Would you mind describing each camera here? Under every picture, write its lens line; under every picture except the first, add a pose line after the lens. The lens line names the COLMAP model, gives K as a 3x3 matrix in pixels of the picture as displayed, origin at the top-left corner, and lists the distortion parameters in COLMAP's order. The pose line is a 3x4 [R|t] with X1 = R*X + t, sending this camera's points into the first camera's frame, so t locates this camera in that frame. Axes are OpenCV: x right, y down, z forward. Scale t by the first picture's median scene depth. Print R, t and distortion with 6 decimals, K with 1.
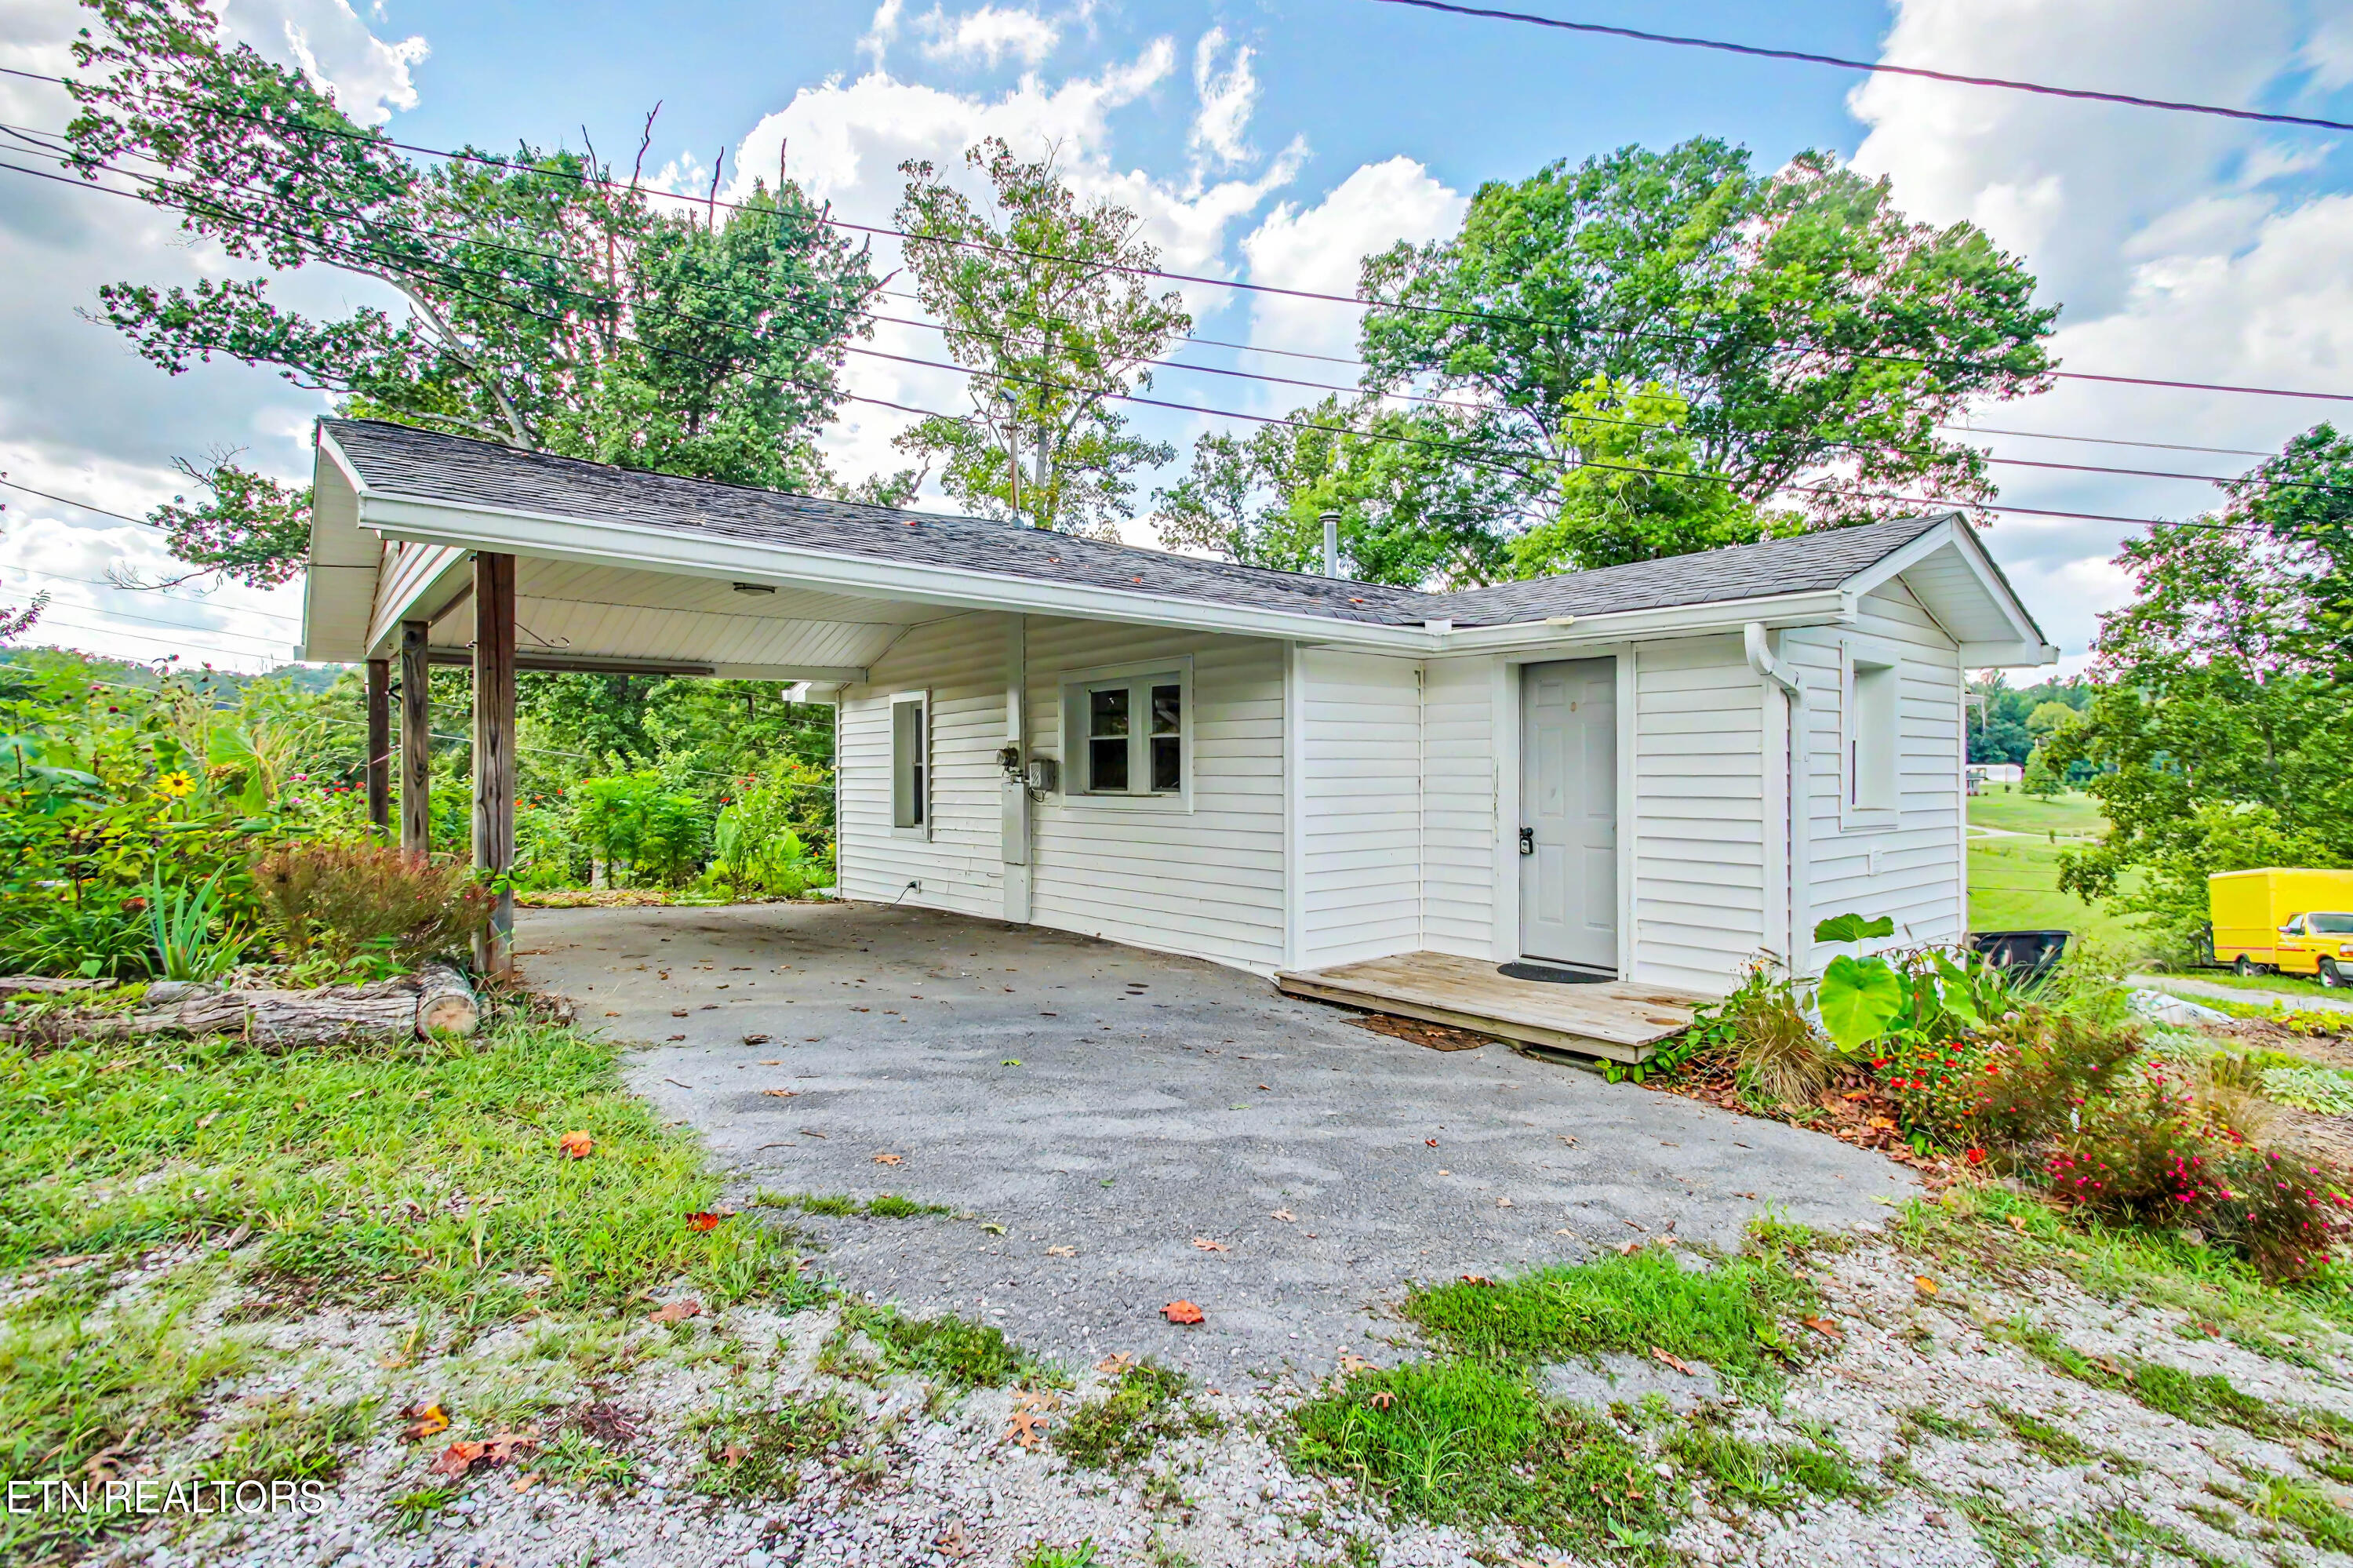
lens RADIAL K [[1093.3, 0, 1186.1], [0, 1093.3, 782.0], [0, 0, 1]] dist [0.023658, -0.014062]
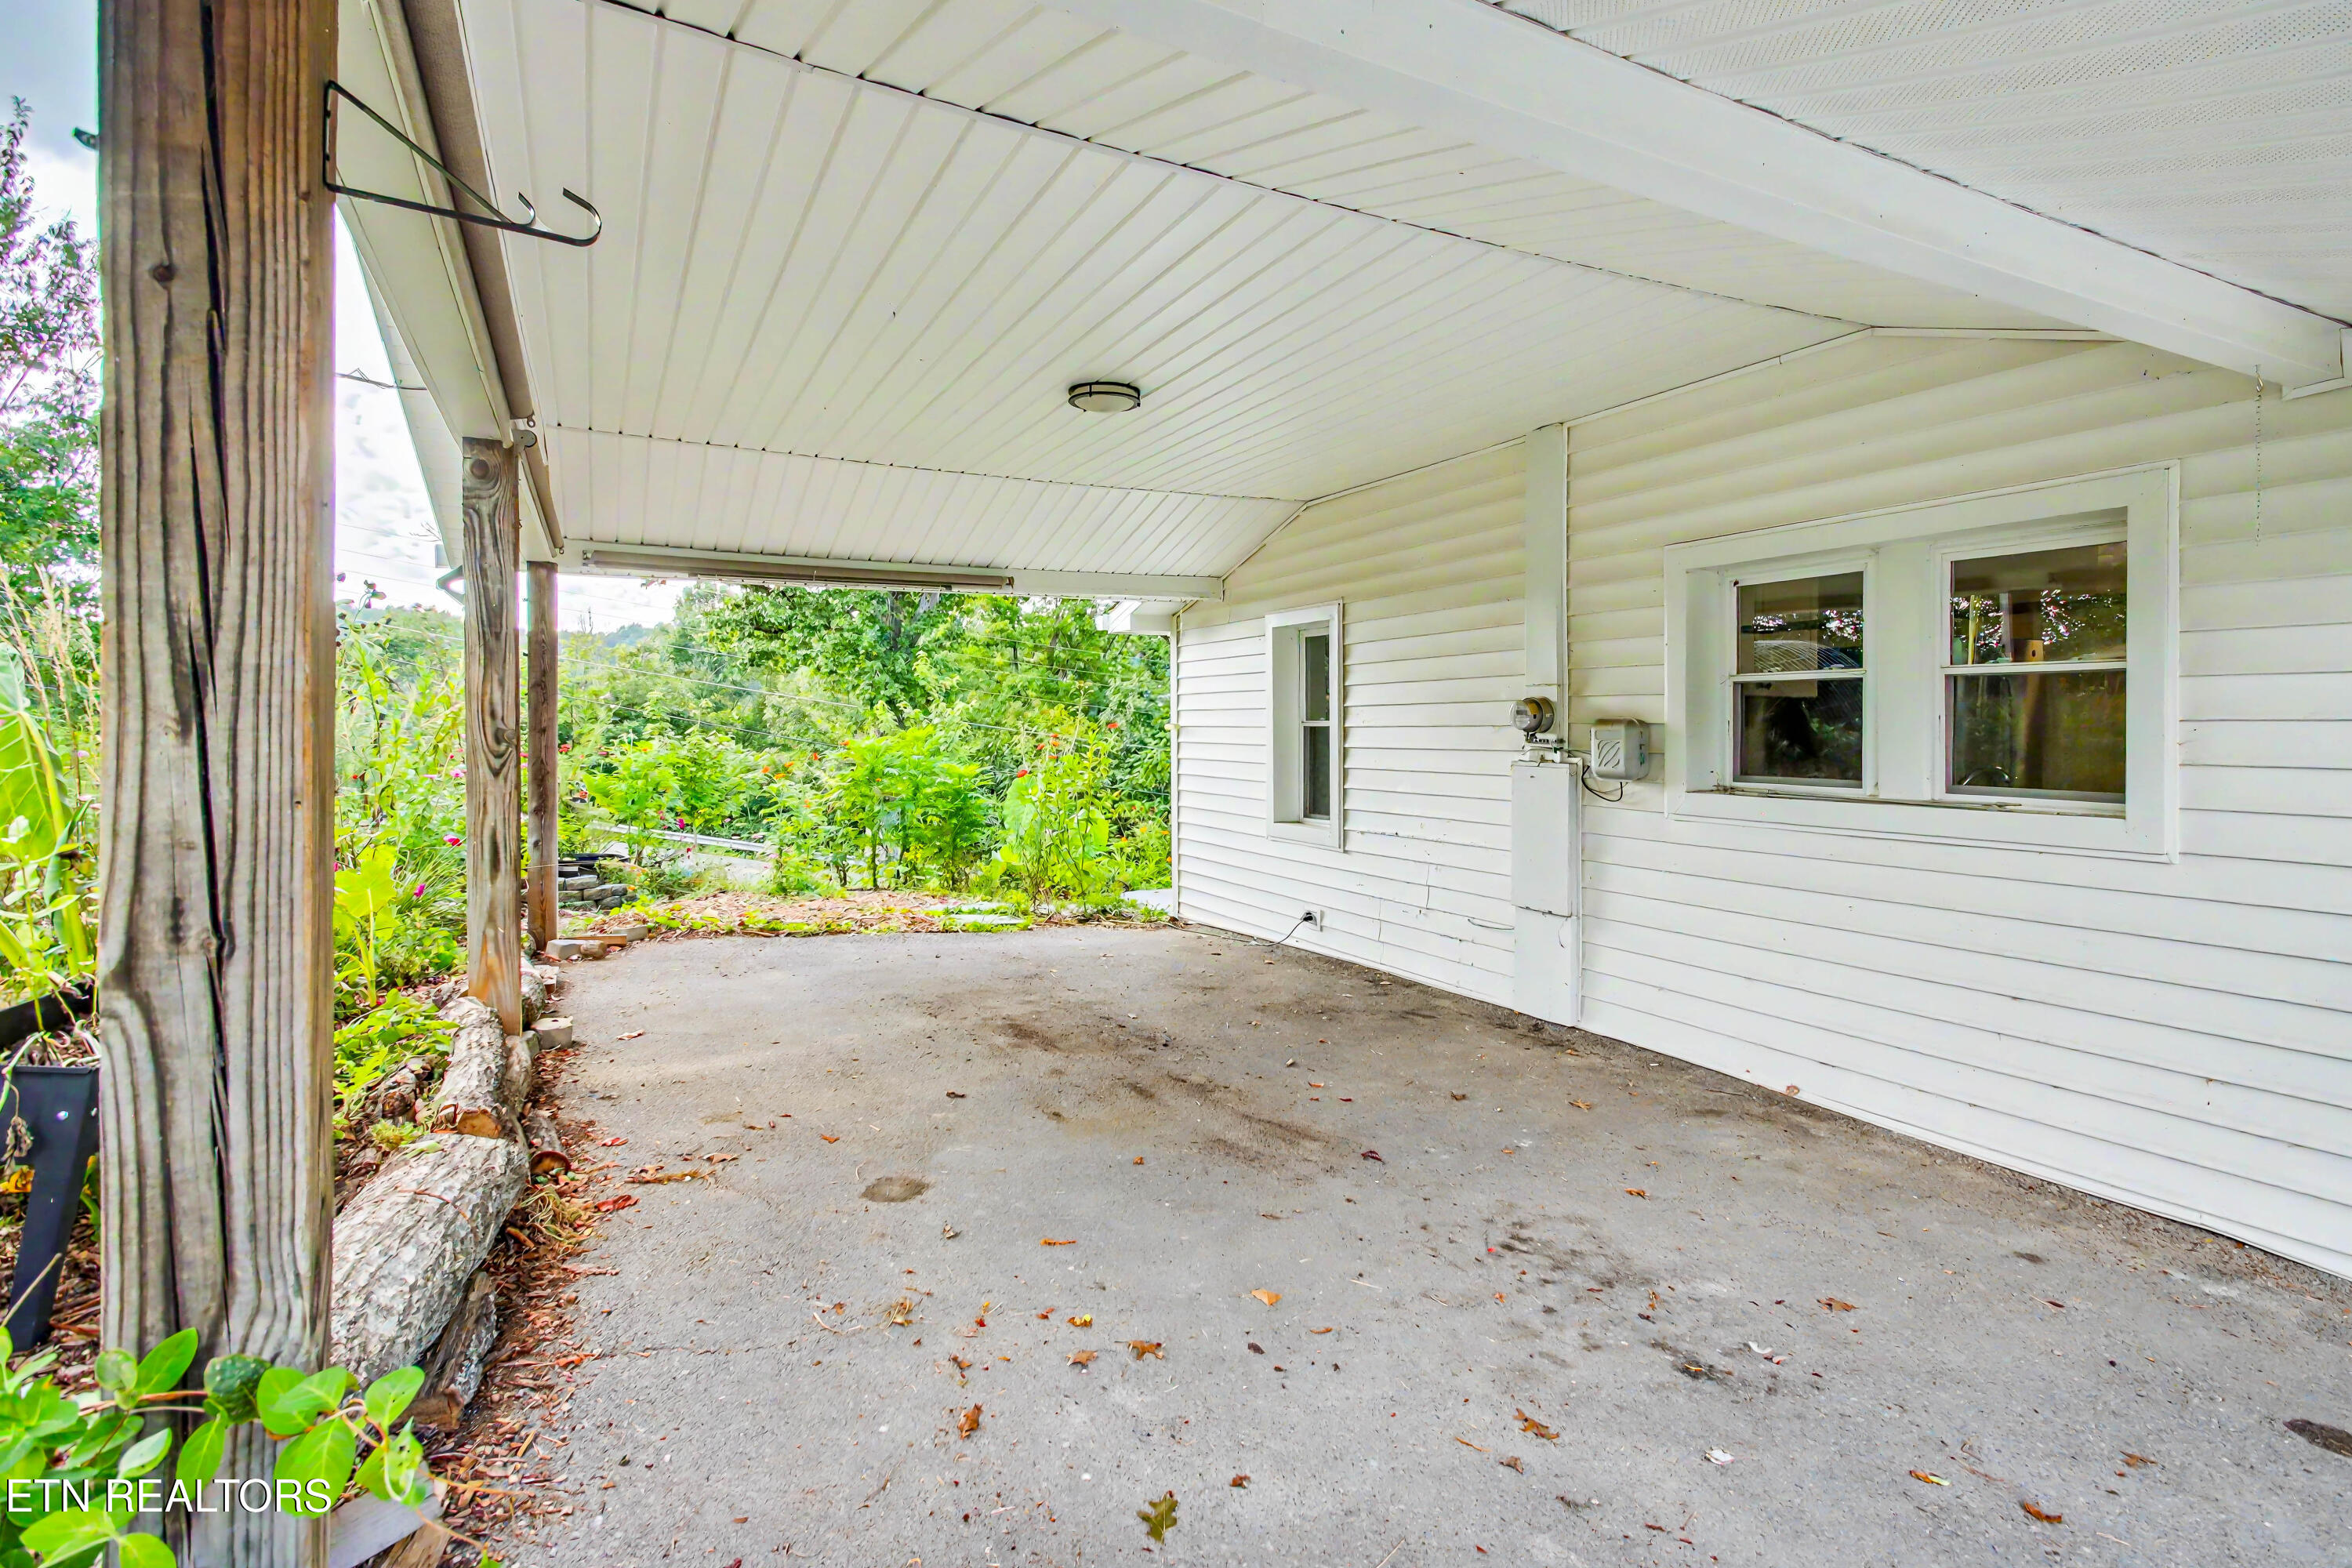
lens RADIAL K [[1096.8, 0, 1173.4], [0, 1096.8, 768.2], [0, 0, 1]] dist [-0.000944, -0.001057]
pose [[0.974064, 0.013036, -0.225898, -0.180866], [-0.005583, 0.999420, 0.033598, -0.011258], [0.226205, -0.031465, 0.973571, 0.367599]]
